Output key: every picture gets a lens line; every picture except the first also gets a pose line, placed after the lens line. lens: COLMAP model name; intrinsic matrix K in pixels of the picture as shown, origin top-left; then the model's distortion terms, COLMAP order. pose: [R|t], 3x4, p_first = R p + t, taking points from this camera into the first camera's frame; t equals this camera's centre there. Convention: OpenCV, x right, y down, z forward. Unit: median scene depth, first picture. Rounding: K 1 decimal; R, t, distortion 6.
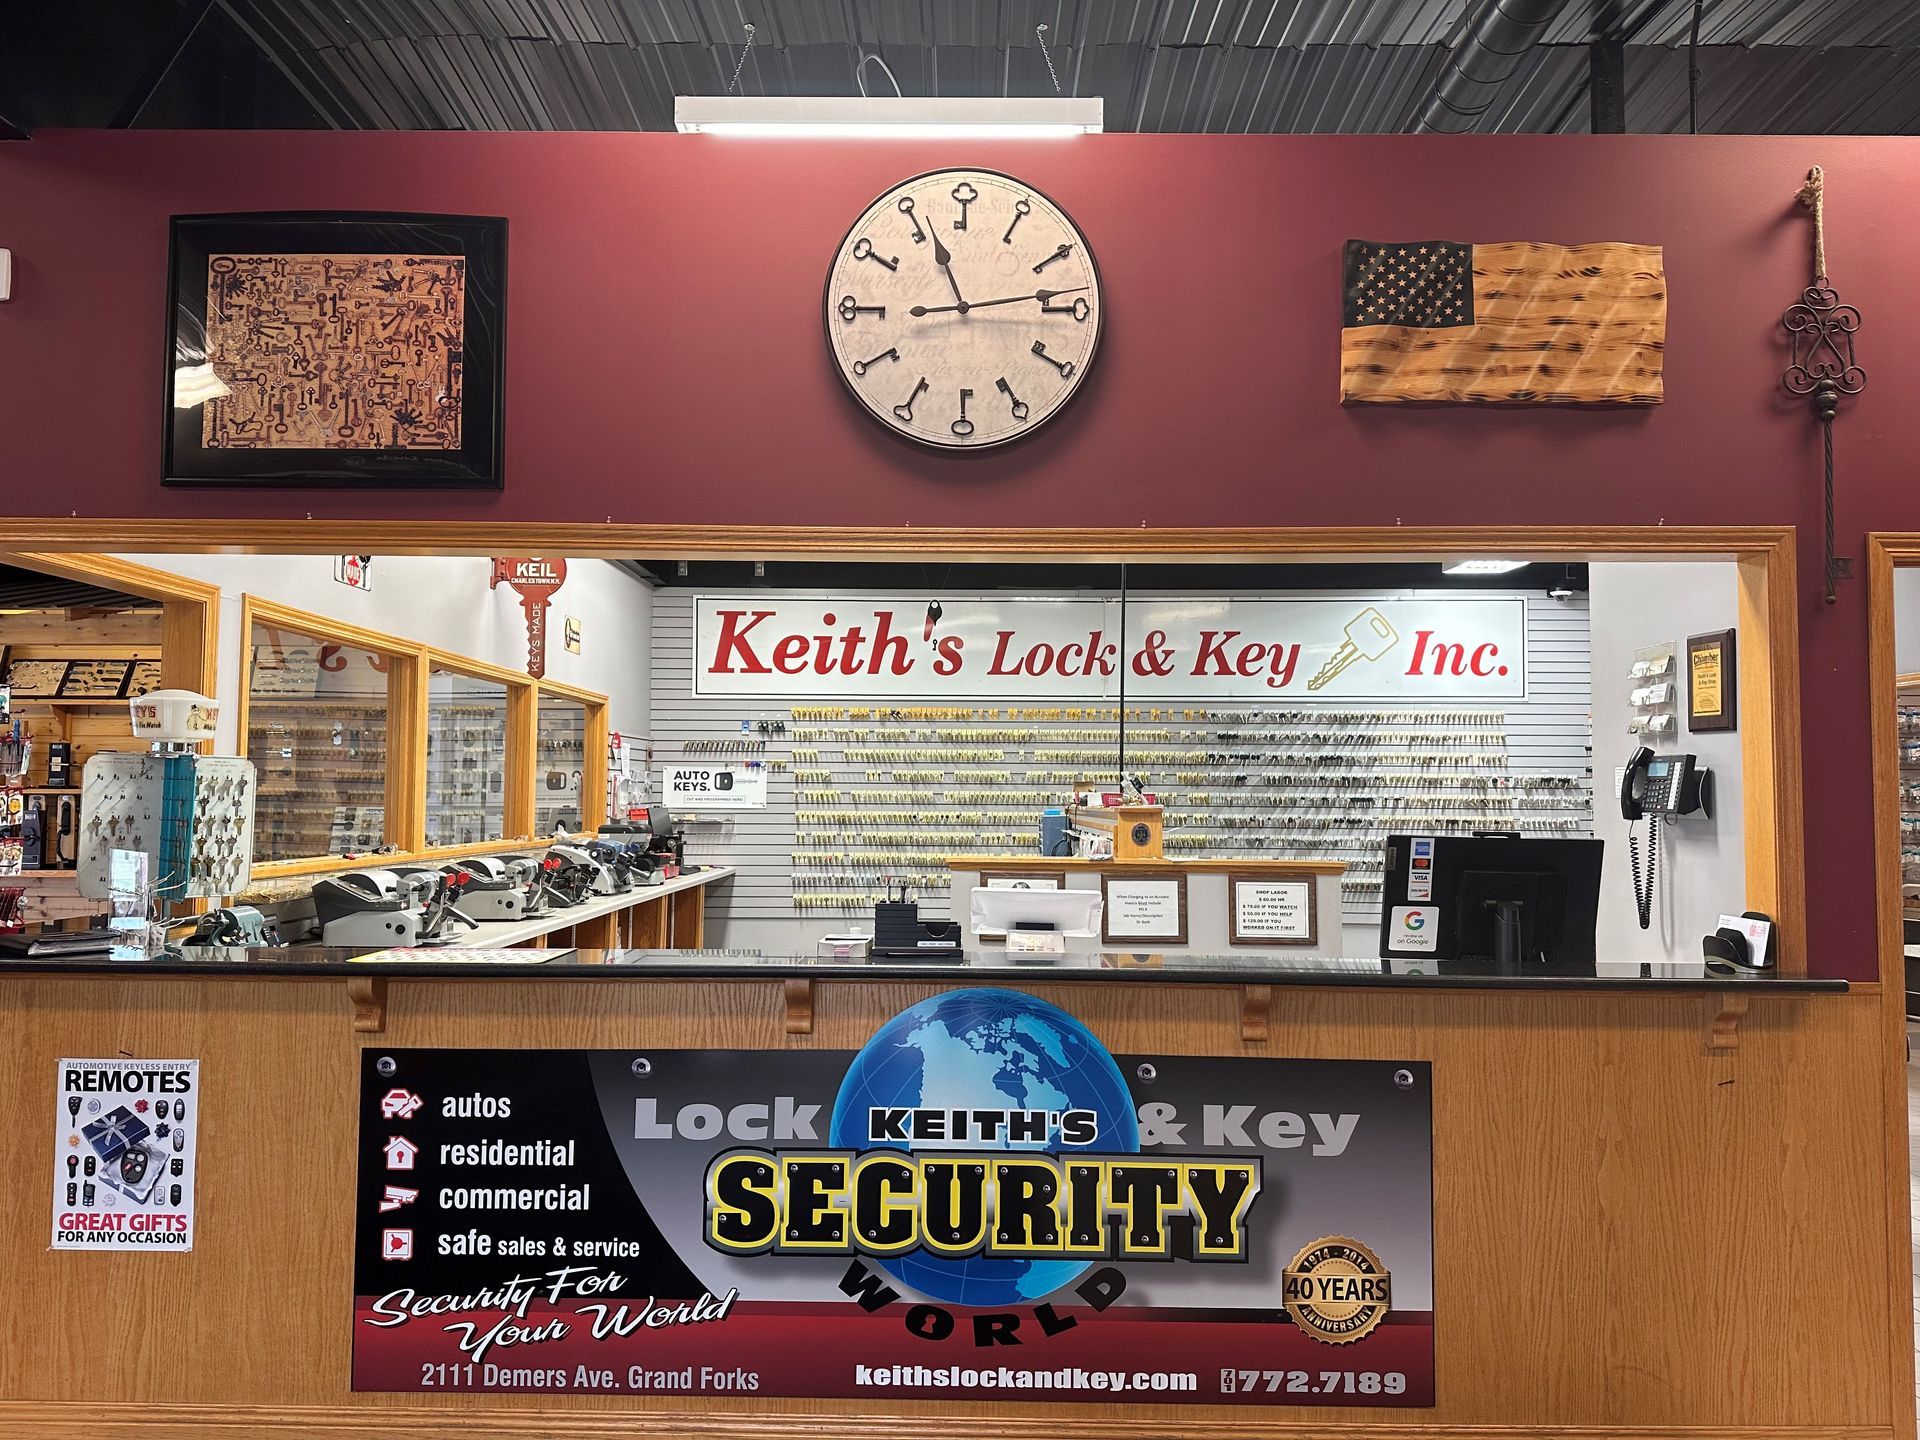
lens RADIAL K [[1328.1, 0, 968.9], [0, 1328.1, 737.4], [0, 0, 1]] dist [-0.003802, -0.004074]
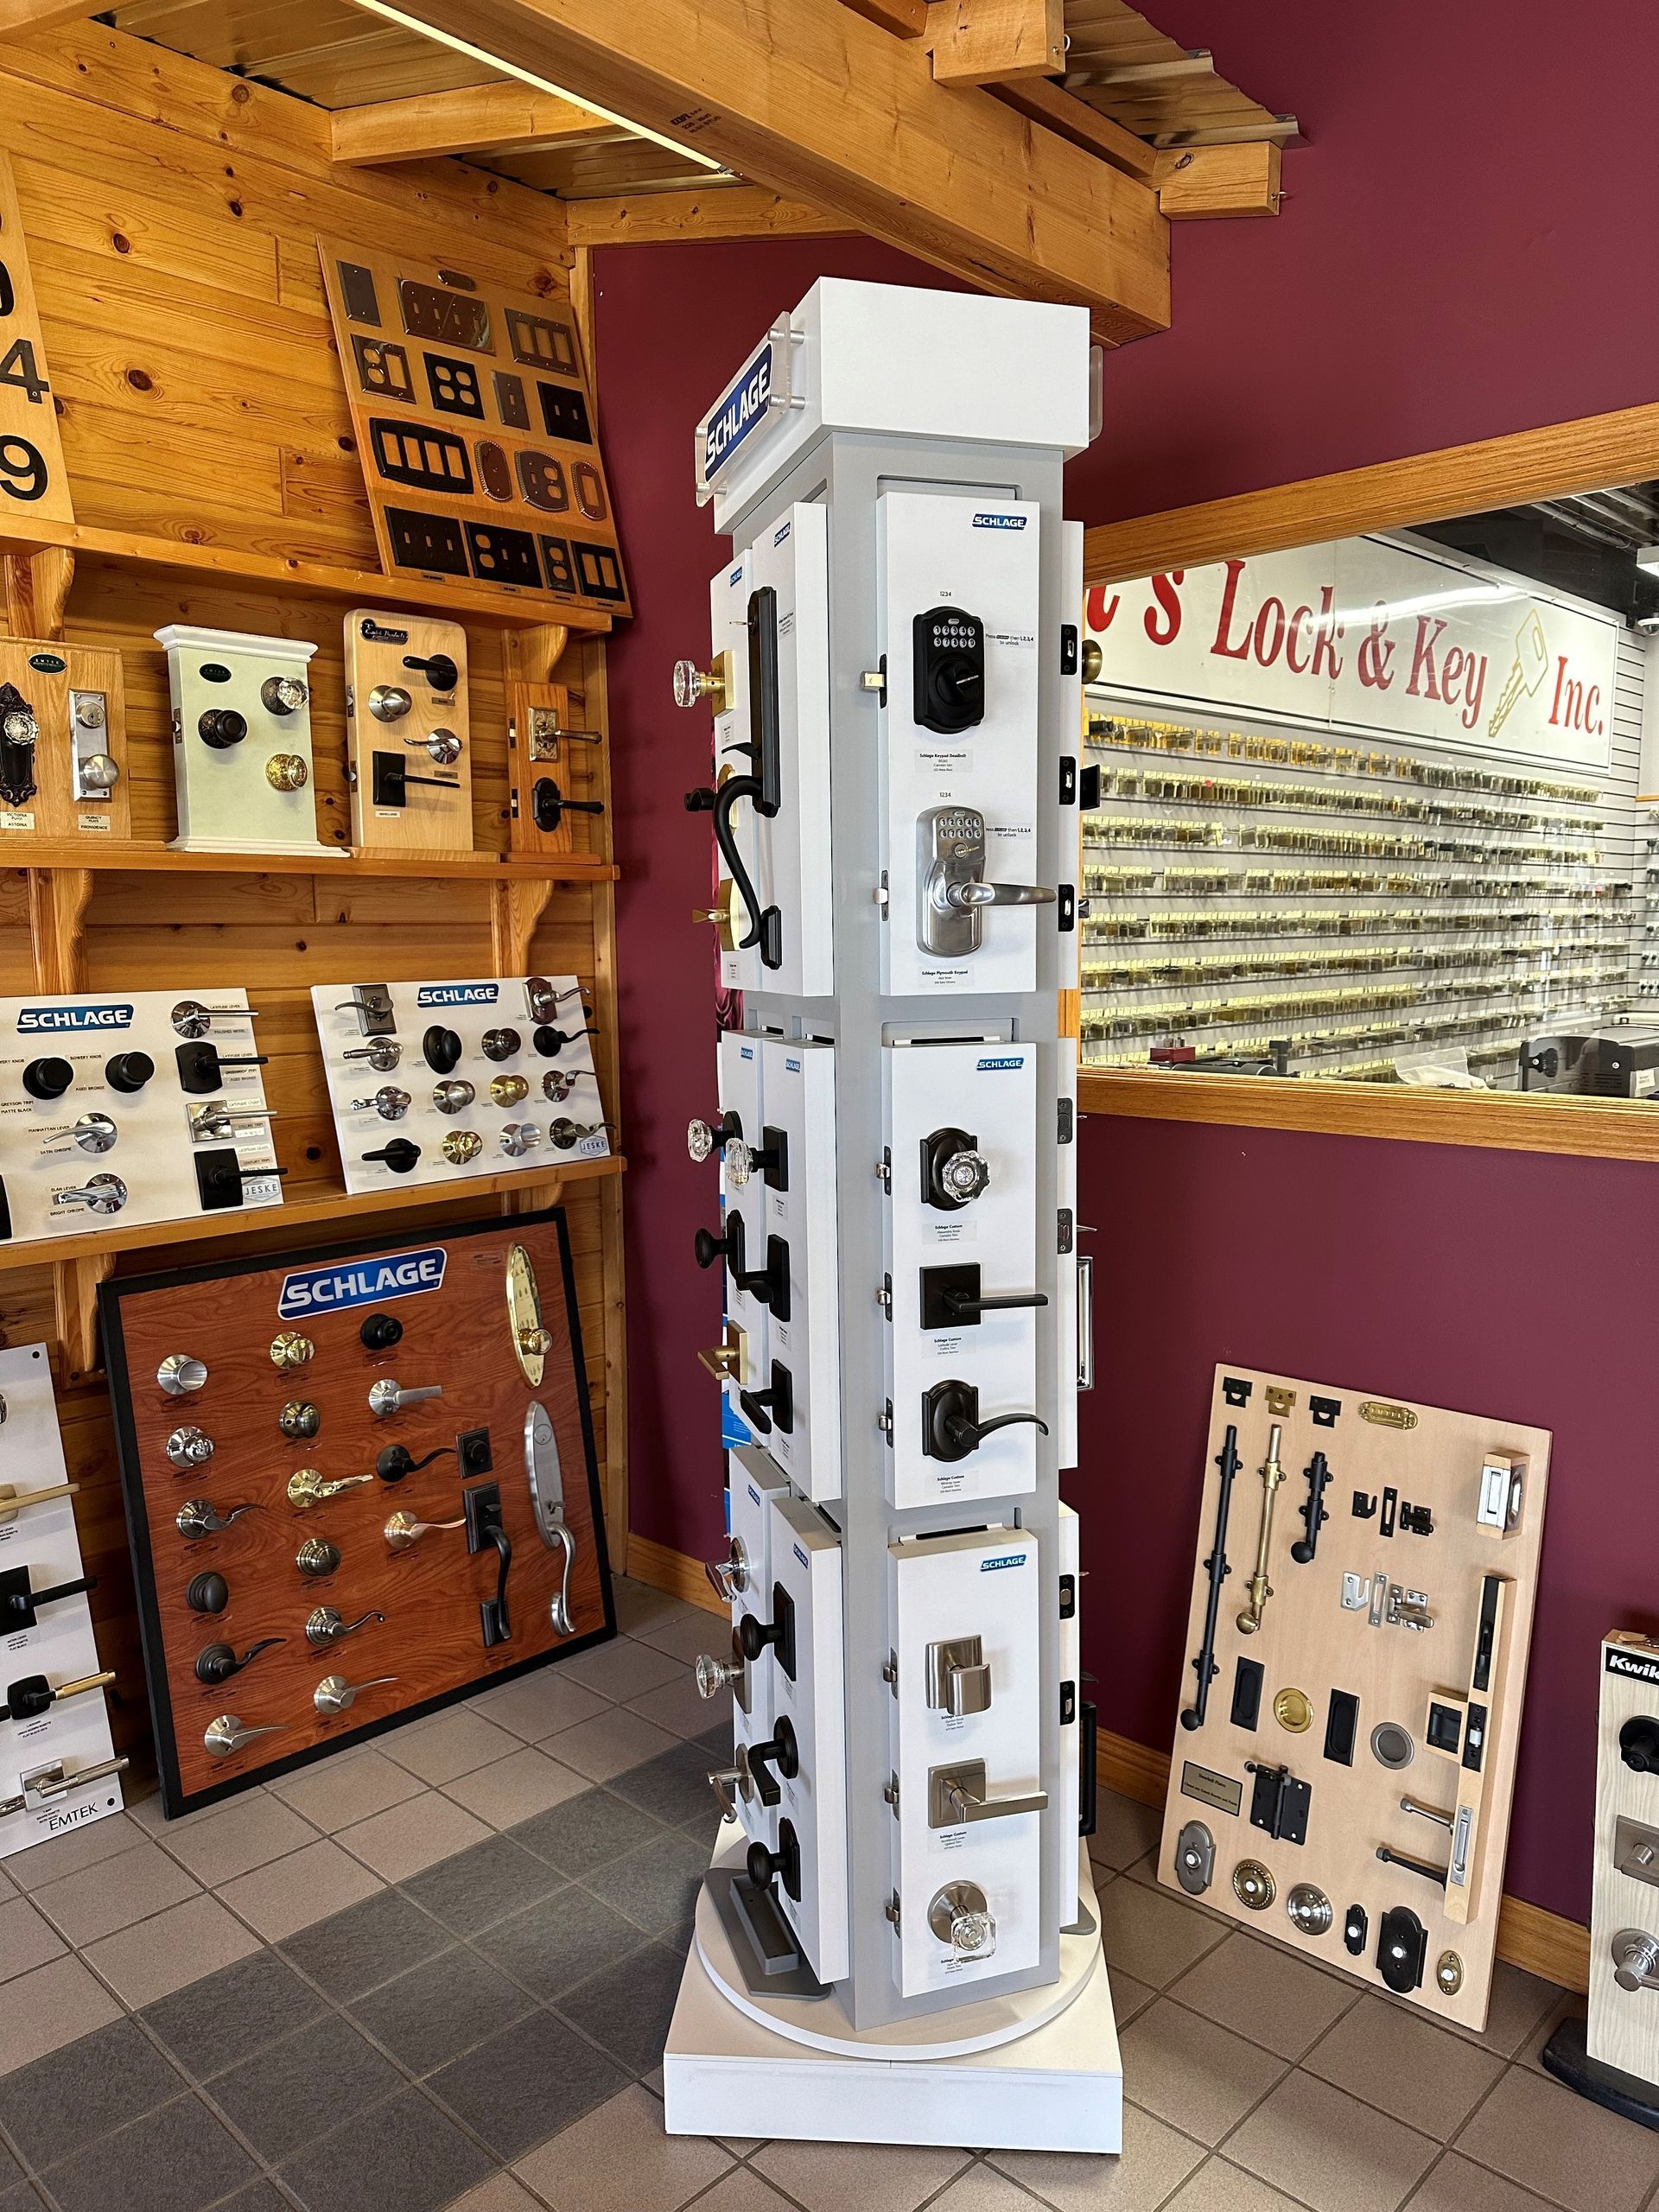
lens RADIAL K [[1548.4, 0, 840.8], [0, 1548.4, 1101.7], [0, 0, 1]] dist [0.021665, -0.027040]
pose [[0.711697, -0.093446, 0.696243, -1.535133], [-0.016827, 0.988561, 0.149880, 0.092078], [-0.702285, -0.118385, 0.701984, 2.278575]]
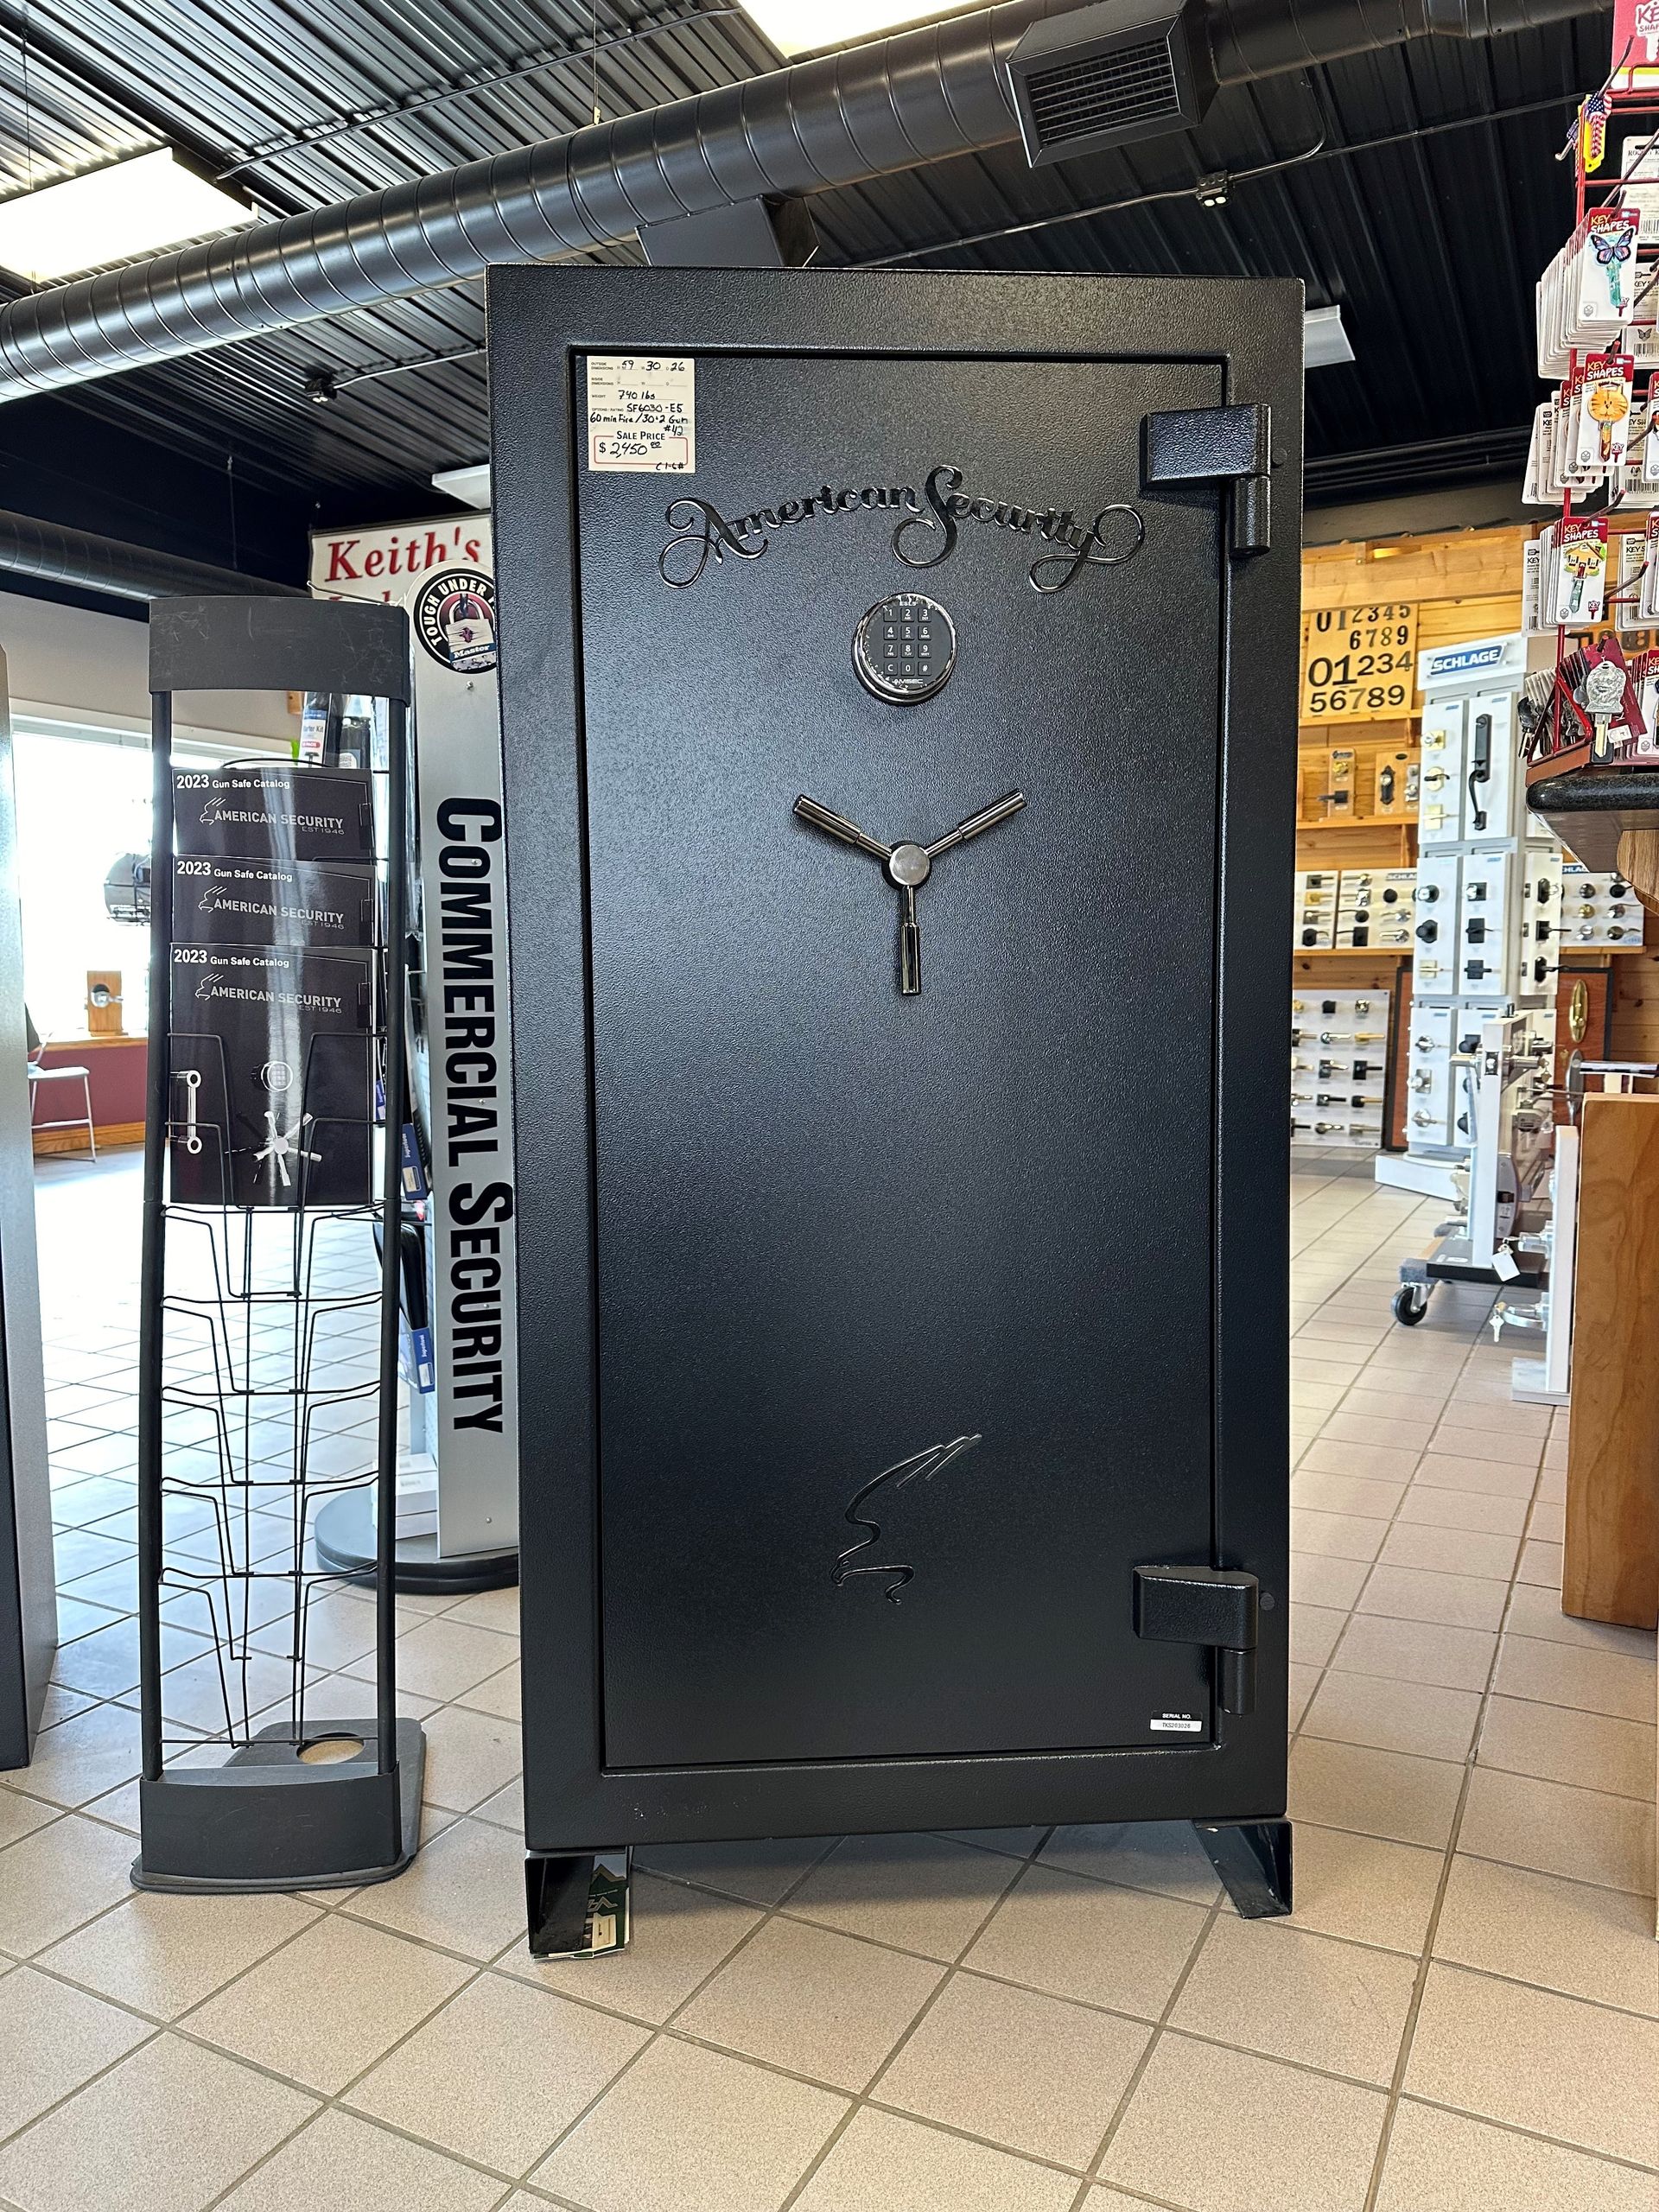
lens RADIAL K [[1548.4, 0, 828.6], [0, 1548.4, 1115.3], [0, 0, 1]] dist [0.021665, -0.027040]
pose [[0.879705, 0.038341, -0.473971, -0.829186], [0.031868, 0.989750, 0.139213, 0.188386], [0.474450, -0.137571, 0.869466, 0.457221]]
